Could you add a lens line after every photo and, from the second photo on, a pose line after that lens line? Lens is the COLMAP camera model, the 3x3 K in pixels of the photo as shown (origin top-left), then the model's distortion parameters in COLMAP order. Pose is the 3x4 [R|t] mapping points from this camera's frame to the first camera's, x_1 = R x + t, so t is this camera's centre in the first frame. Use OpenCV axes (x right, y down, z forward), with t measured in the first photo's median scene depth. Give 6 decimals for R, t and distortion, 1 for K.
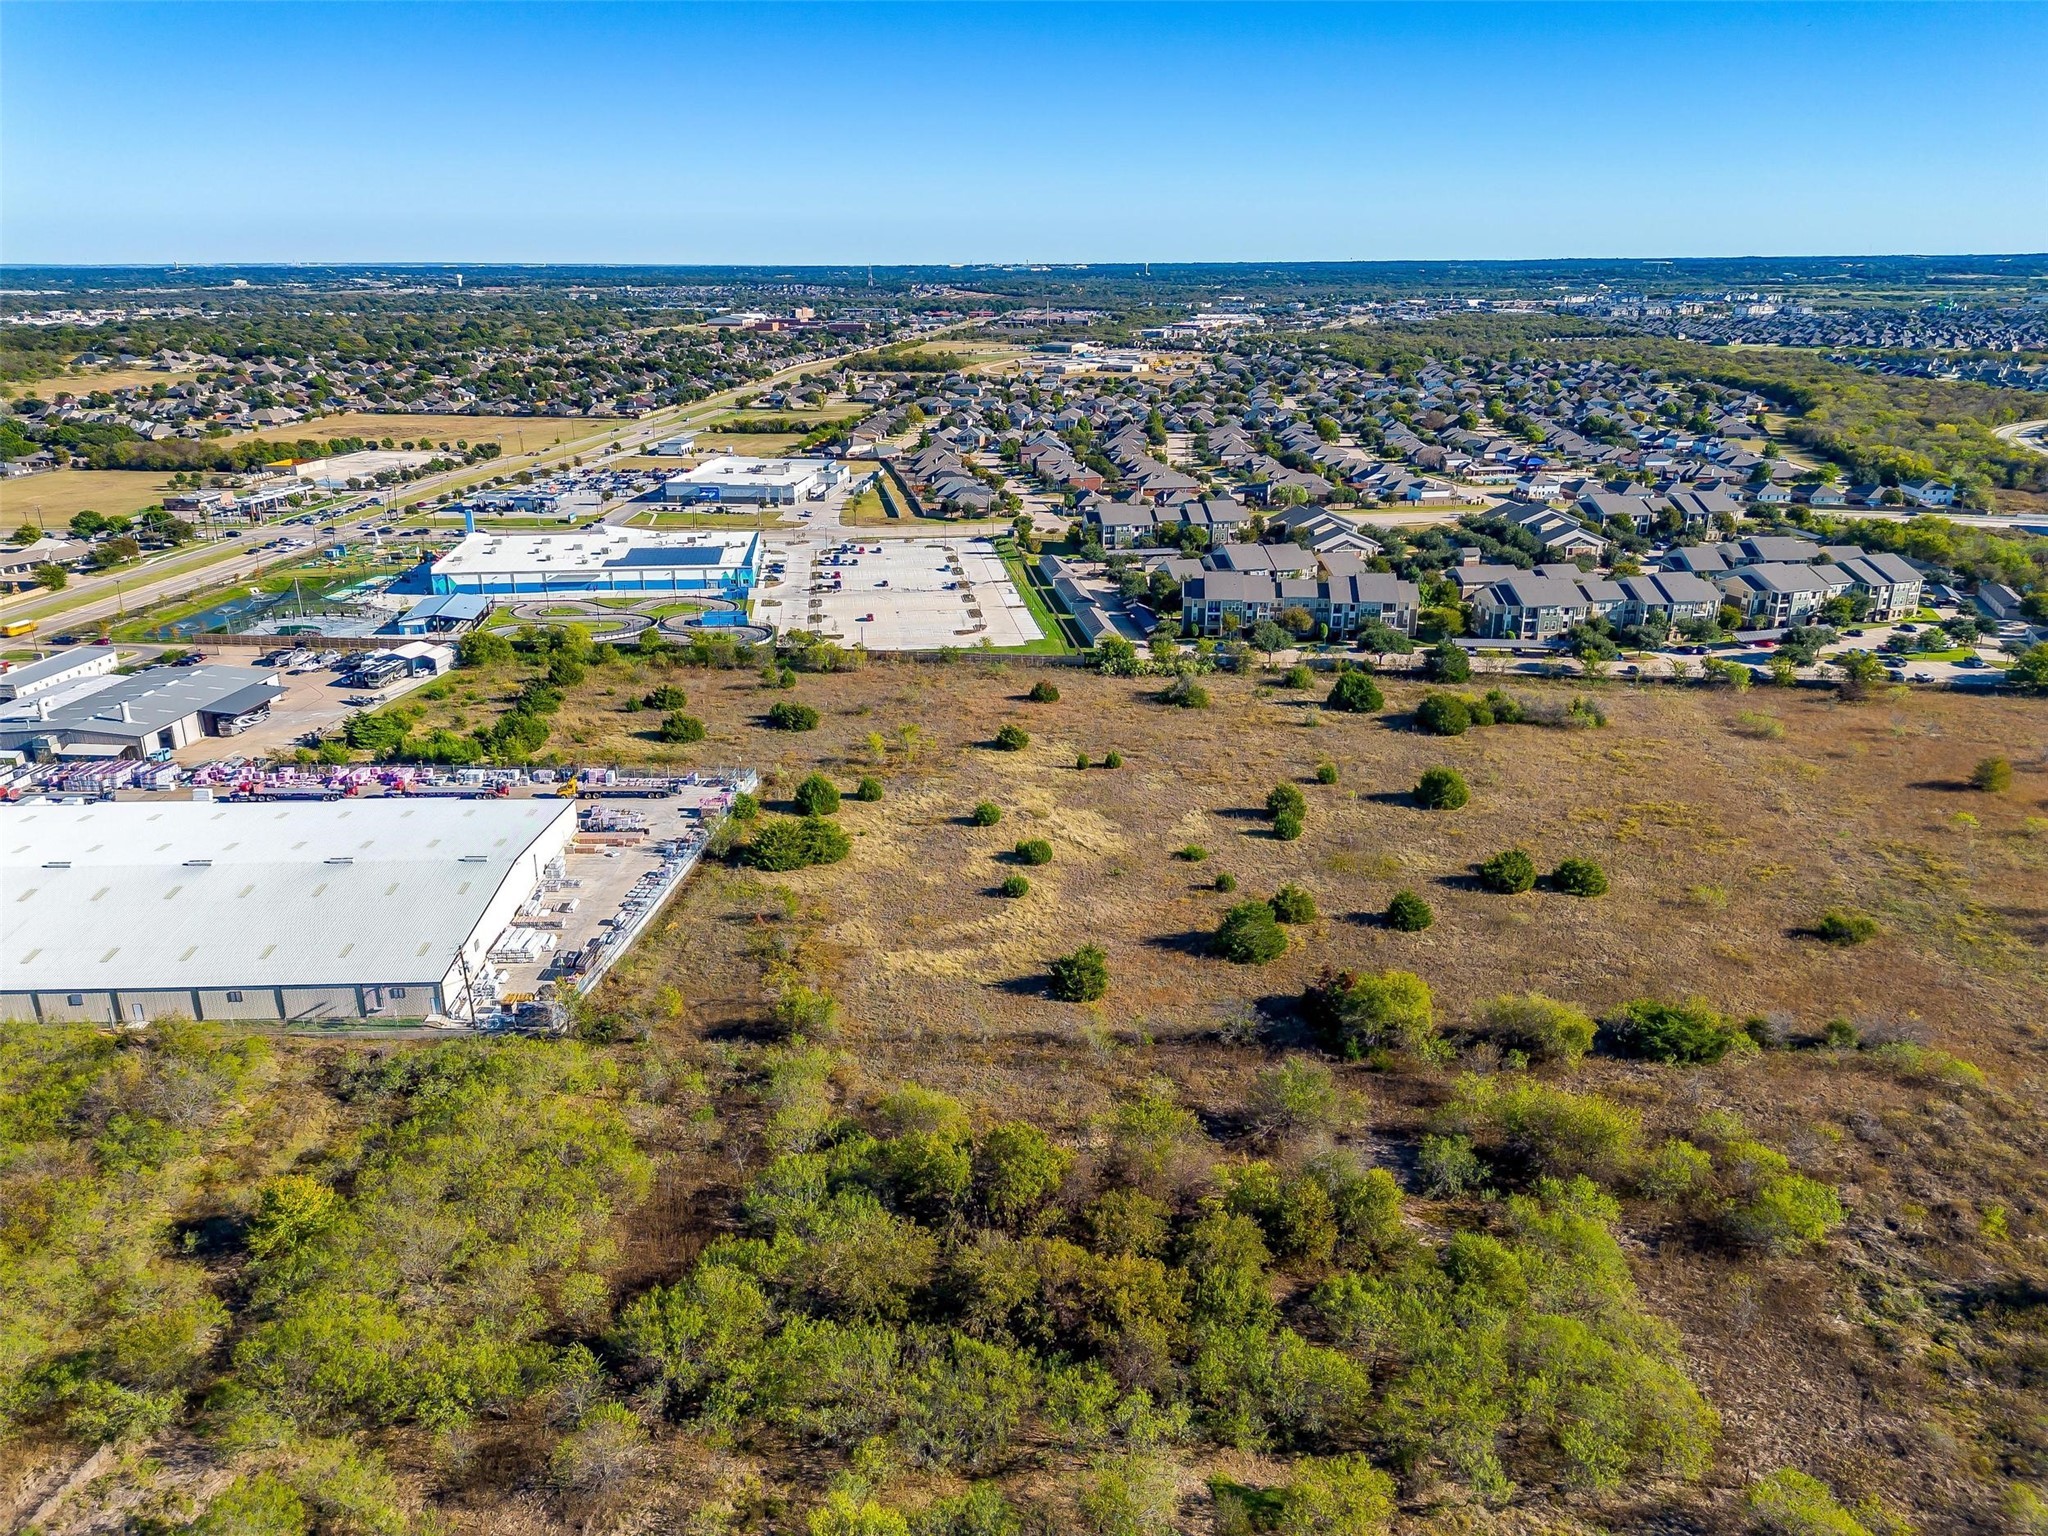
lens RADIAL K [[1446.6, 0, 1023.6], [0, 1446.6, 805.7], [0, 0, 1]] dist [0.087475, -0.098362]
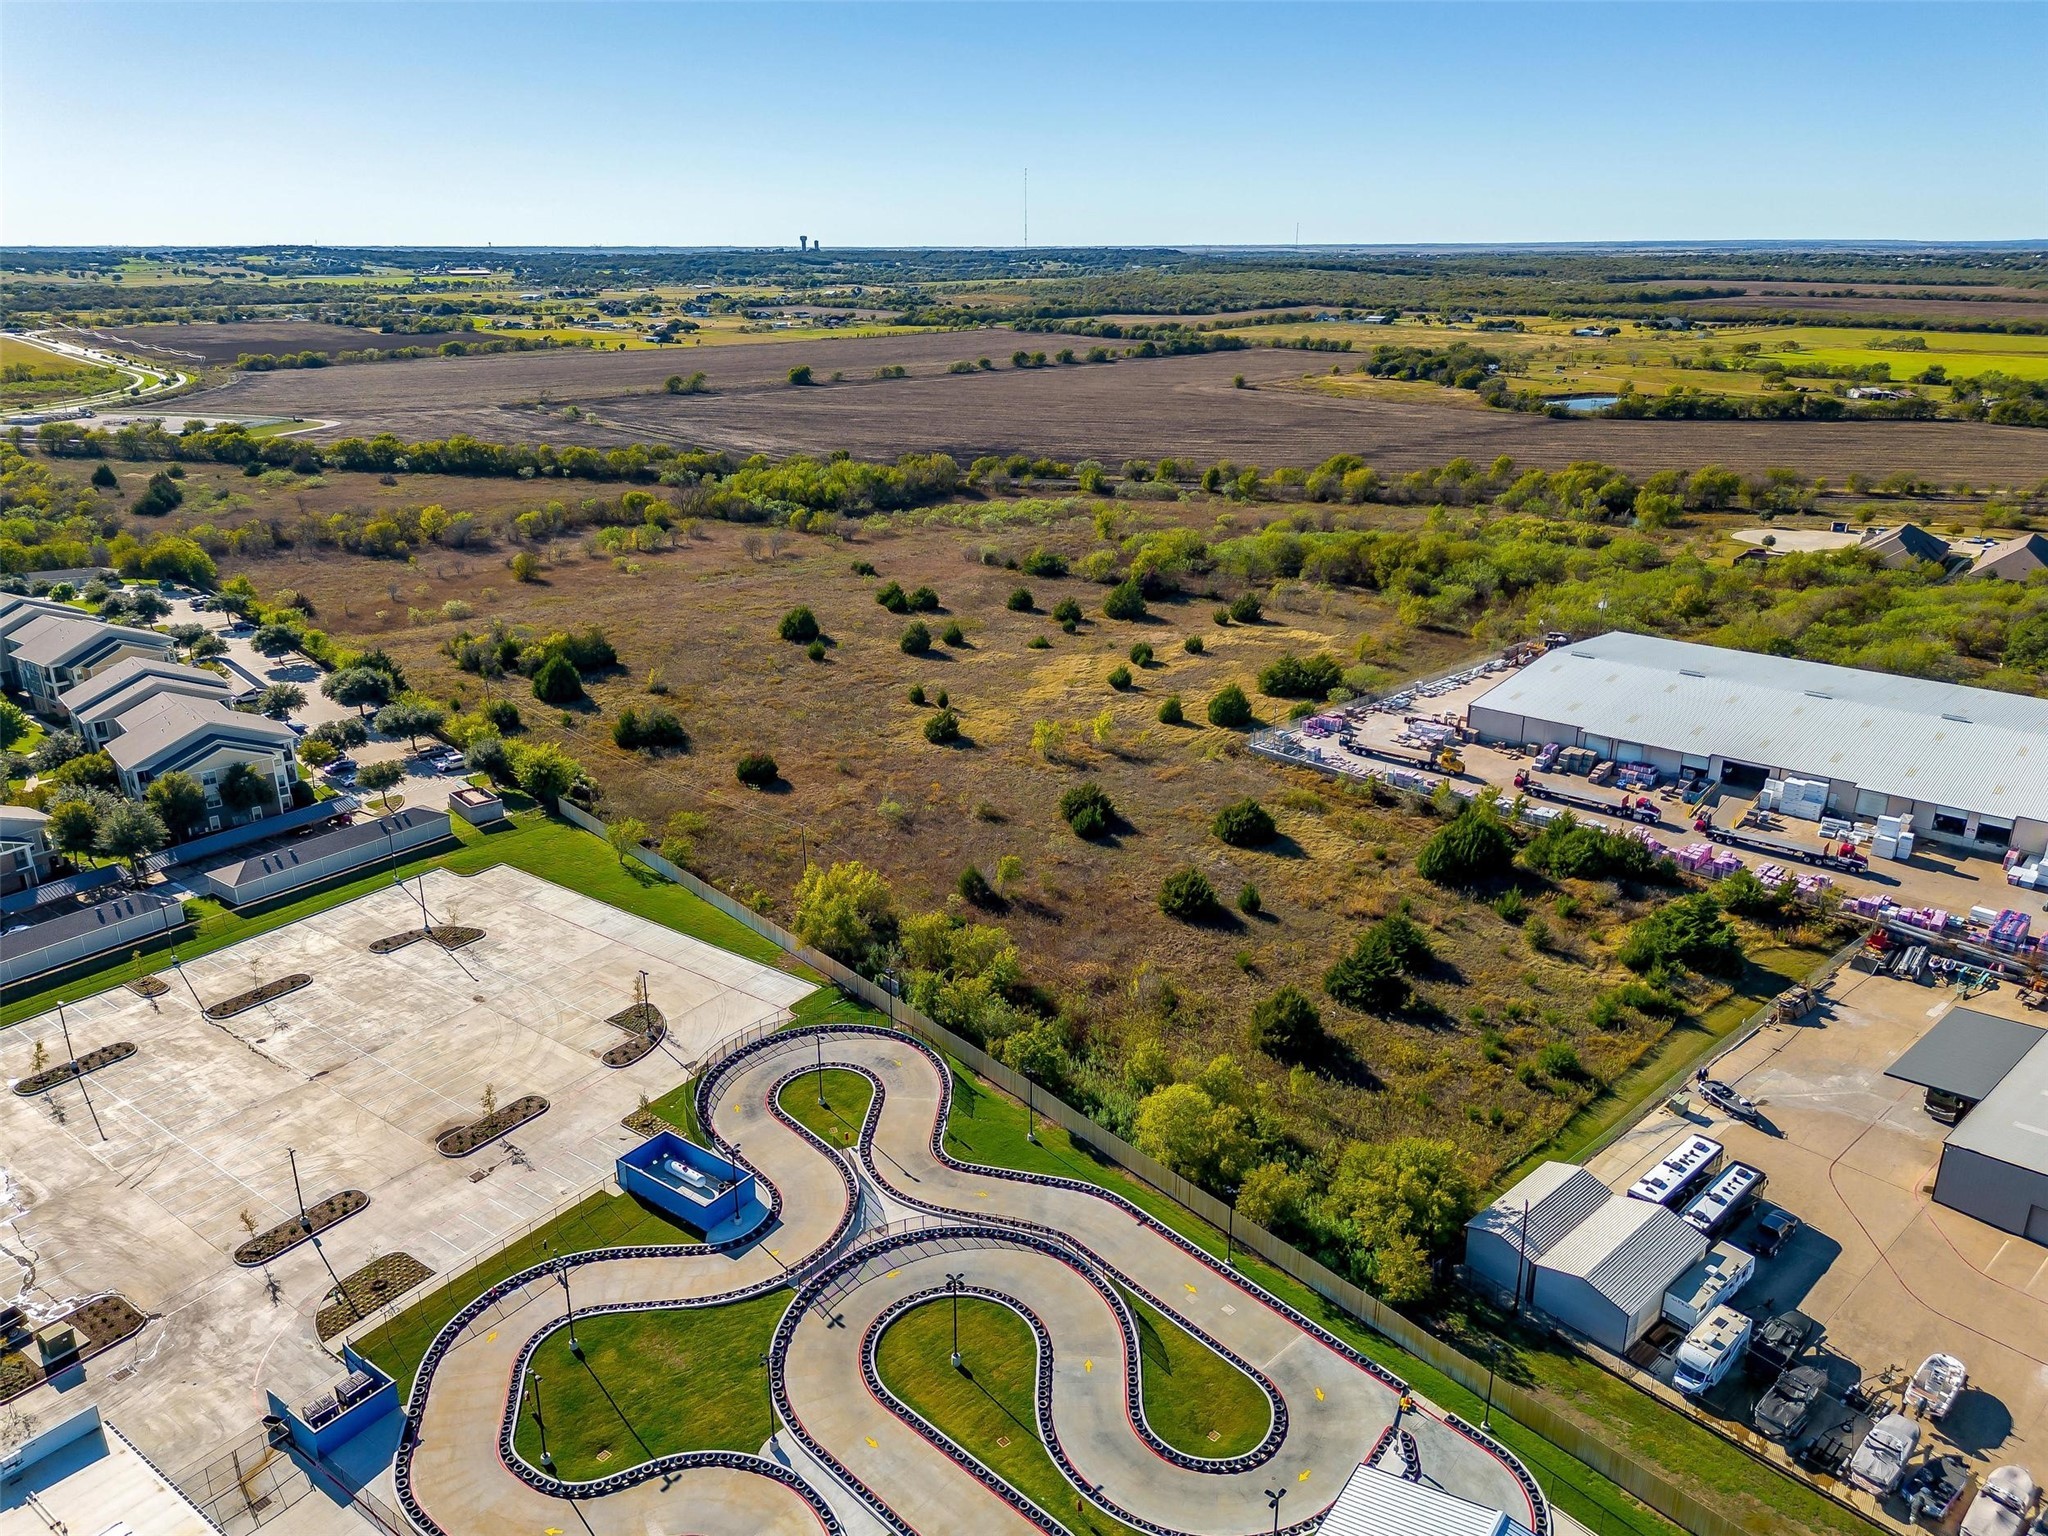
lens RADIAL K [[1440.2, 0, 1022.8], [0, 1440.2, 793.6], [0, 0, 1]] dist [0.076349, -0.076359]
pose [[-0.727502, -0.238995, 0.643135, -0.583625], [0.247621, 0.782733, 0.570975, -0.475708], [-0.639863, 0.574639, -0.510260, 1.367101]]
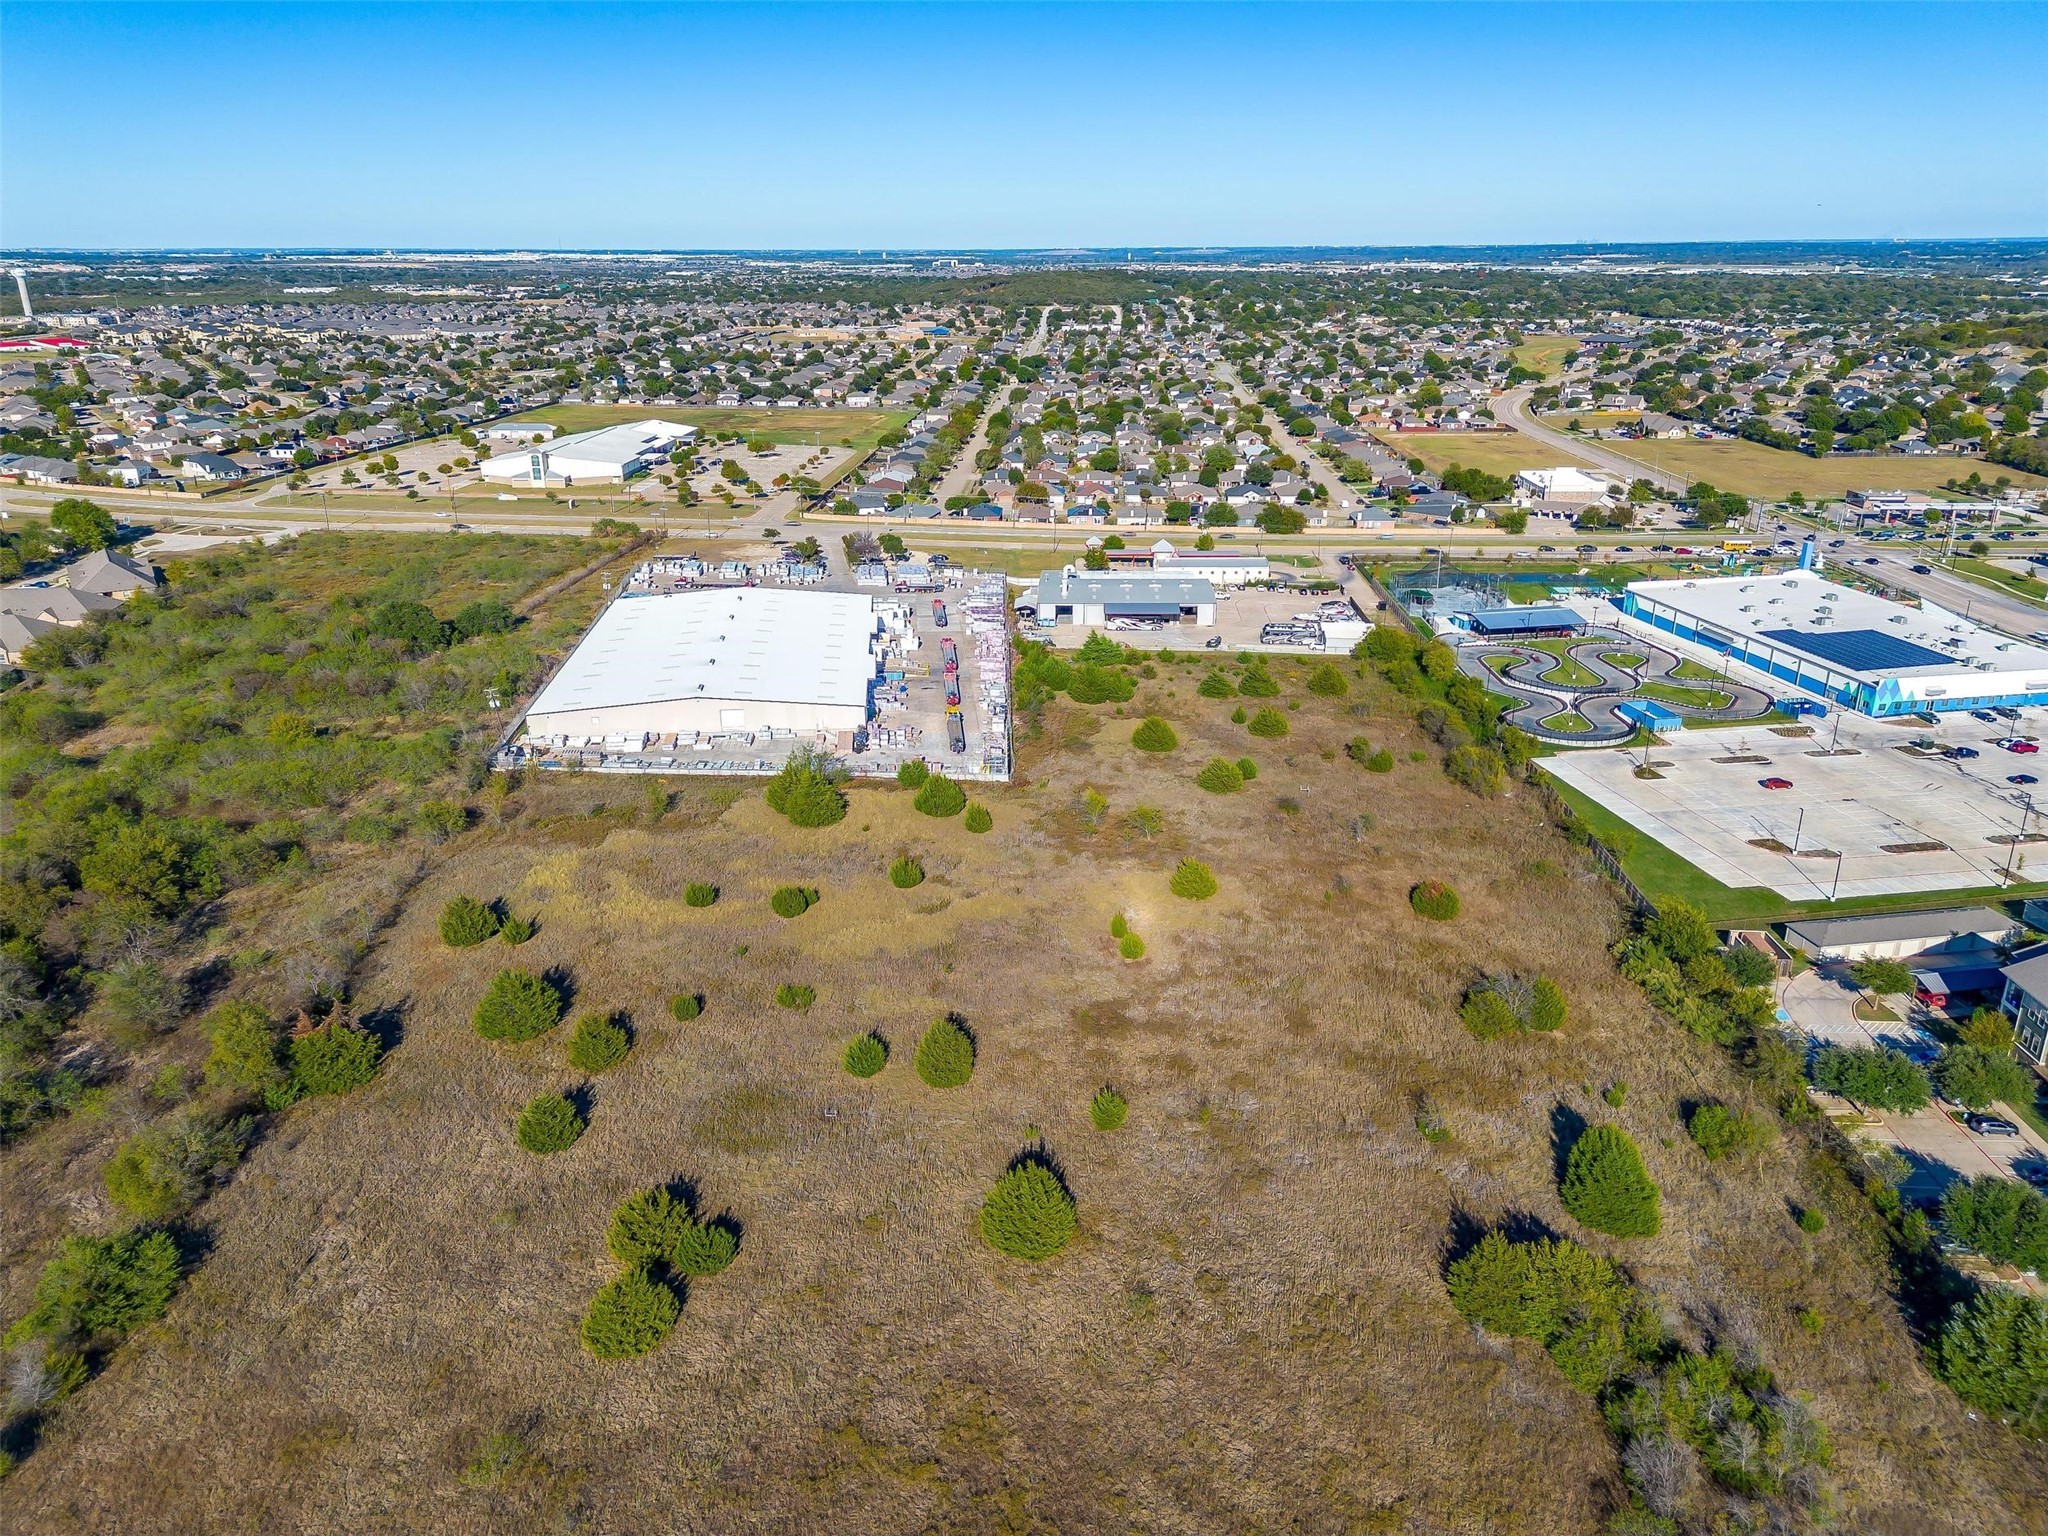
lens RADIAL K [[1426.2, 0, 1023.3], [0, 1426.2, 840.3], [0, 0, 1]] dist [0.073951, -0.058604]
pose [[0.046670, 0.387263, -0.920787, 0.637670], [-0.347742, 0.870432, 0.348459, -0.281931], [0.936428, 0.303934, 0.175290, 0.741846]]
